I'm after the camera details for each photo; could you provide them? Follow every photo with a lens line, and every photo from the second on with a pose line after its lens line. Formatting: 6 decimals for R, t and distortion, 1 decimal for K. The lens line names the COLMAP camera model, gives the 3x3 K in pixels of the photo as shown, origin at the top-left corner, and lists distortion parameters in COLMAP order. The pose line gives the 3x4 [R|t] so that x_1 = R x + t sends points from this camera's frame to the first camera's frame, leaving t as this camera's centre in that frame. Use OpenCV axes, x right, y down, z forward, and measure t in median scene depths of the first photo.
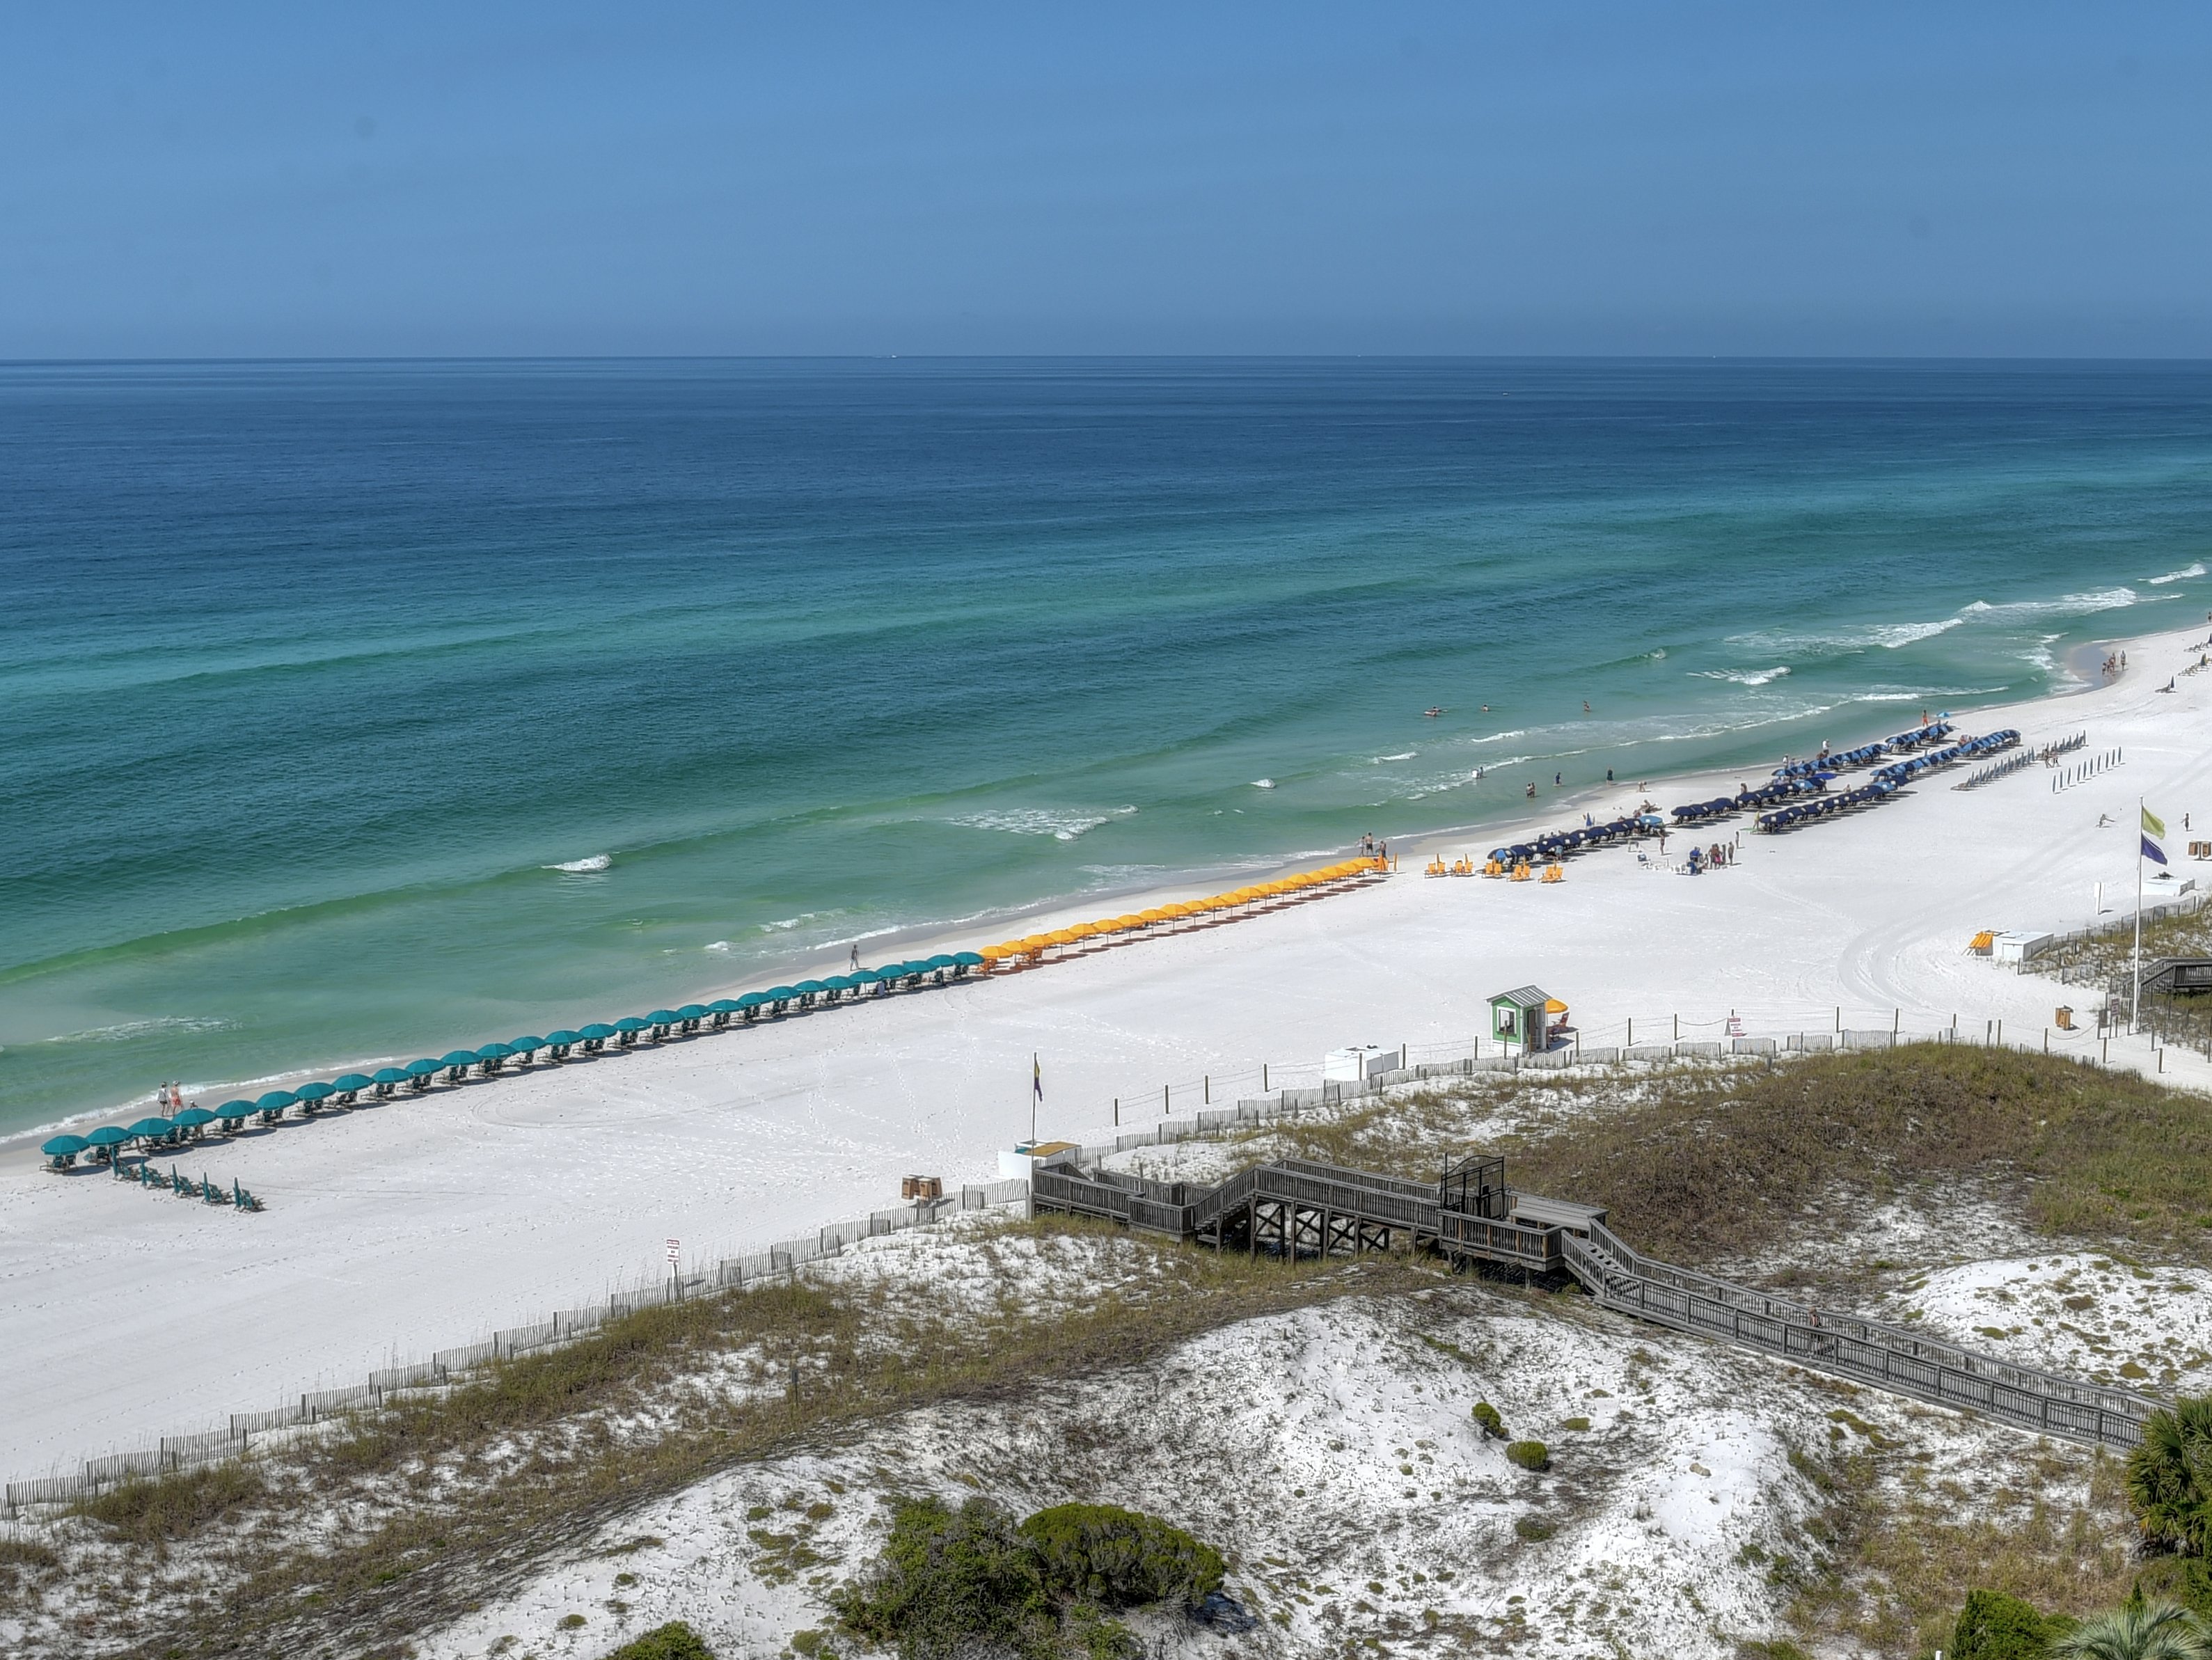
lens RADIAL K [[2441.1, 0, 1107.0], [0, 2441.1, 829.8], [0, 0, 1]] dist [0.004329, 0.000000]
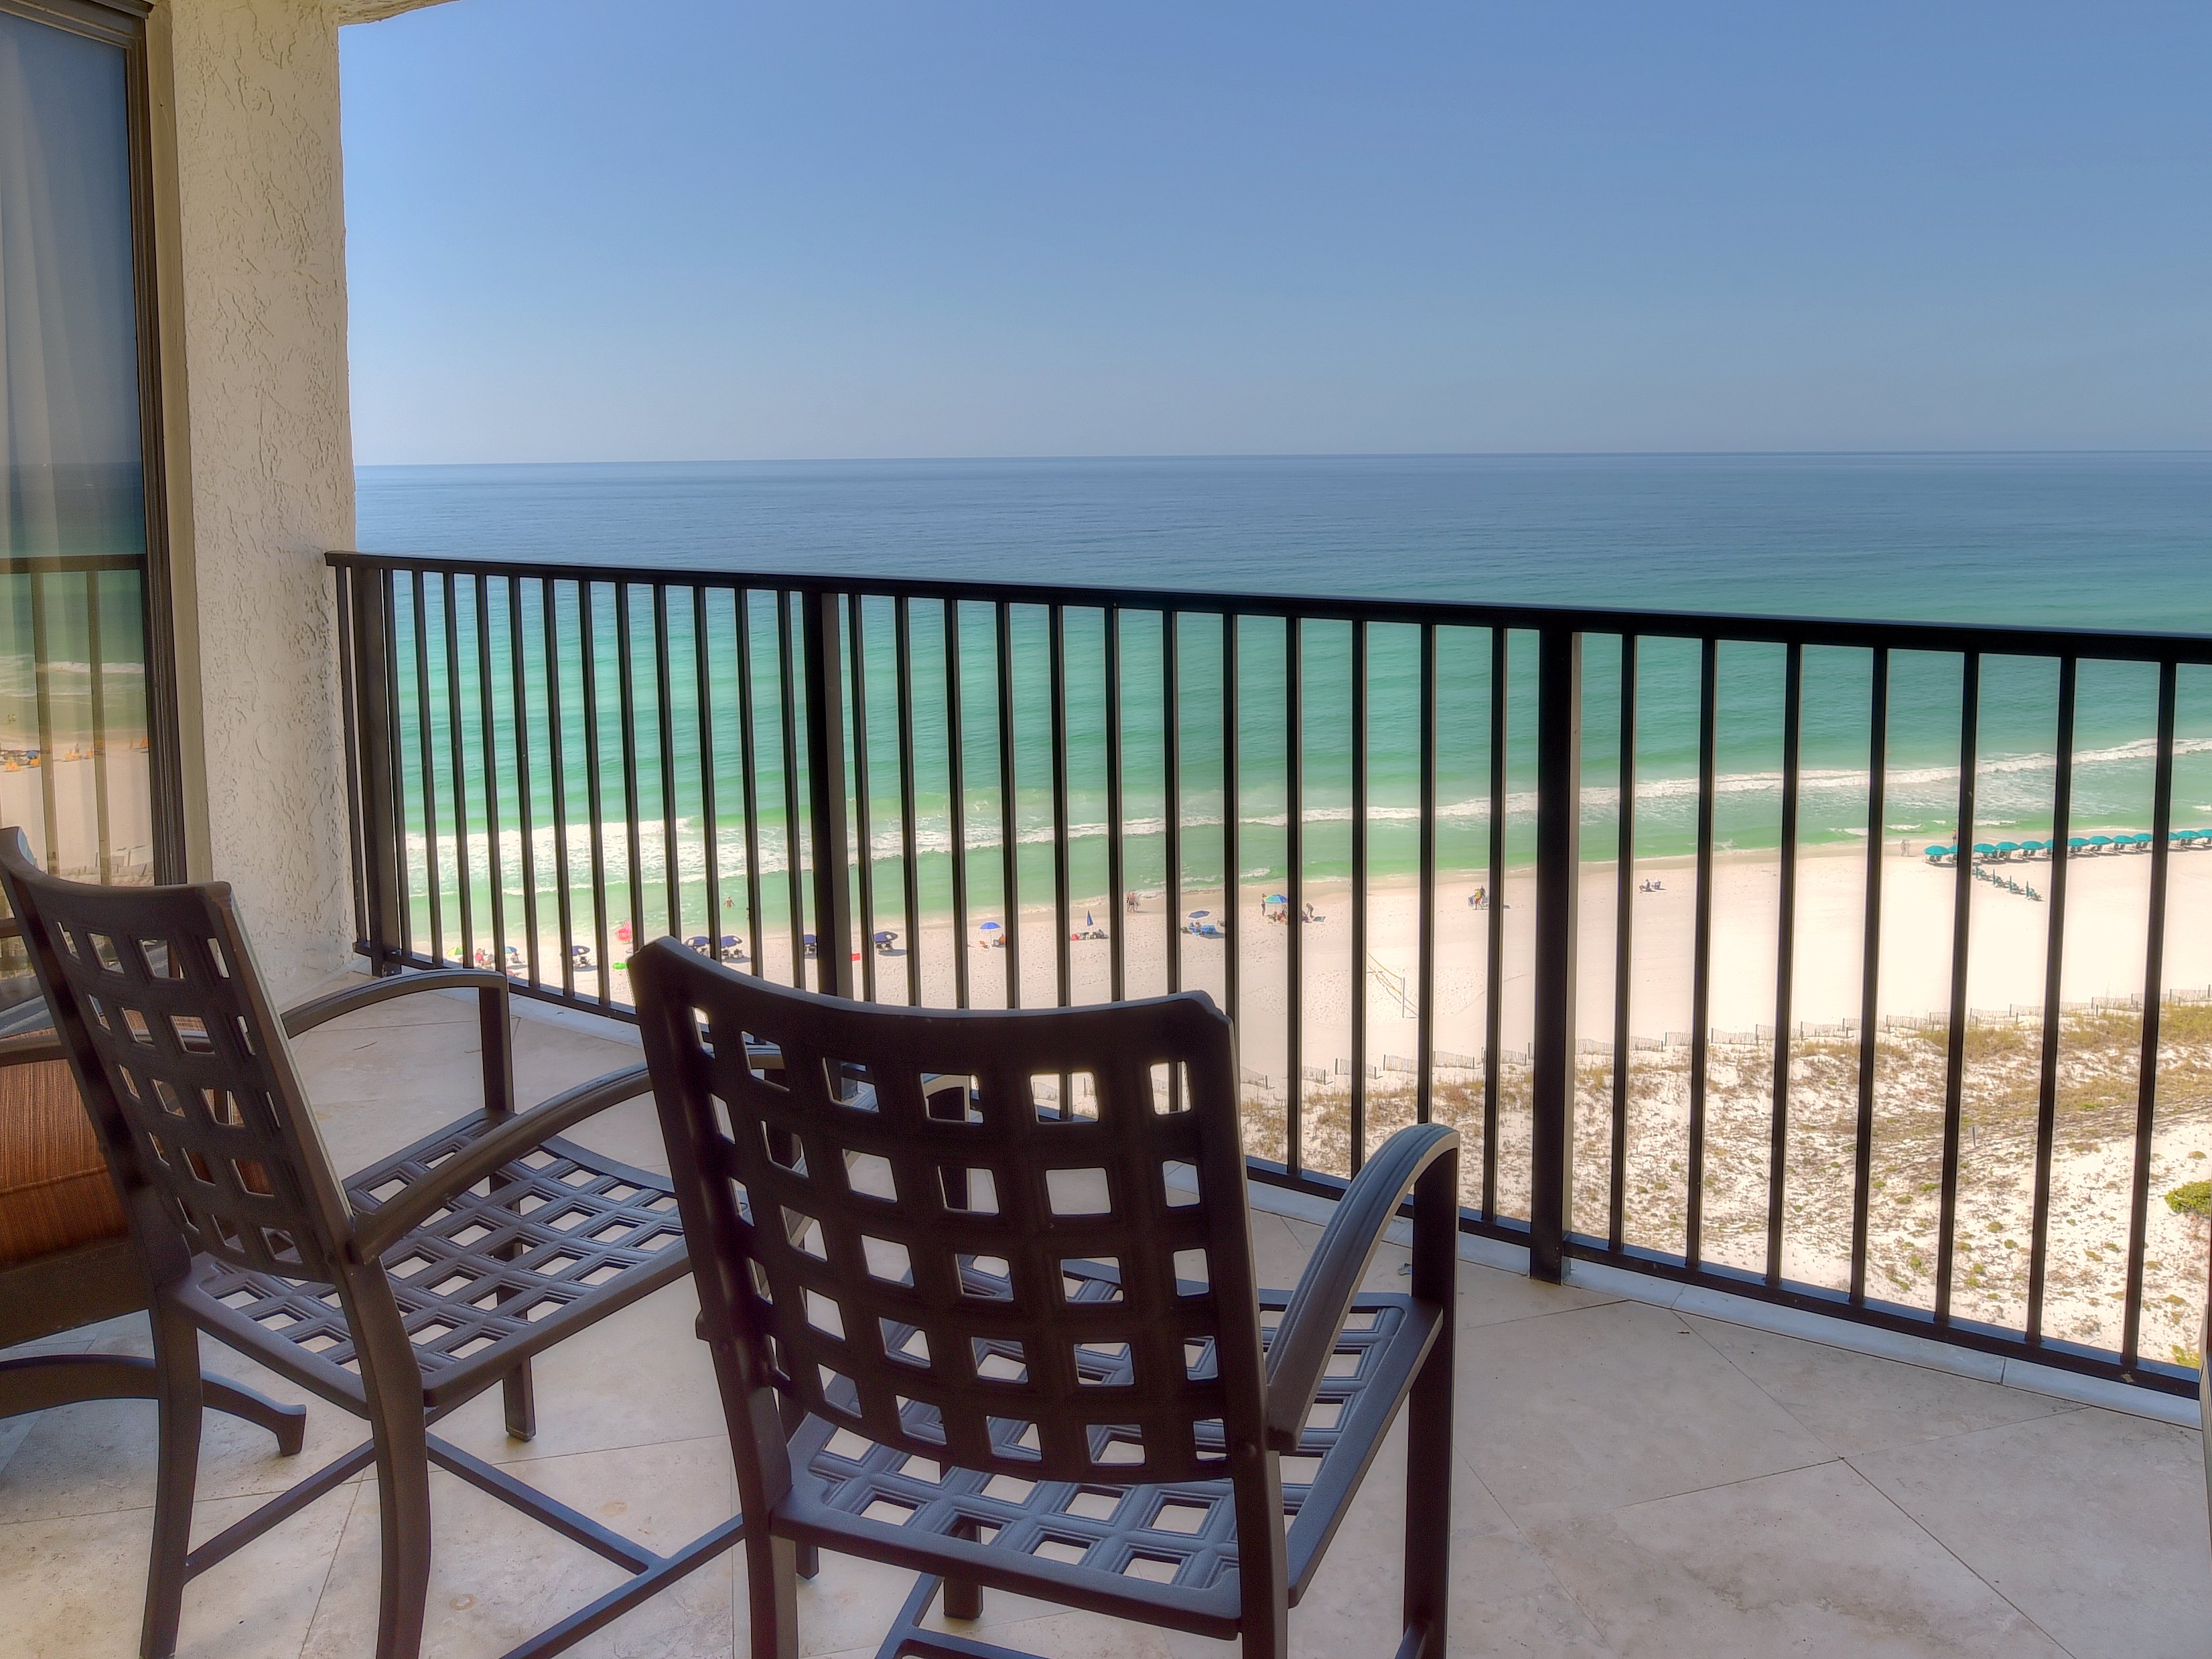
lens RADIAL K [[1417.3, 0, 1107.4], [0, 1417.3, 829.1], [0, 0, 1]] dist [-0.004385, -0.000842]
pose [[0.582027, 0.136060, -0.801706, 0.102700], [-0.034215, 0.989127, 0.143029, -0.030269], [0.812449, -0.055817, 0.580354, -0.214919]]
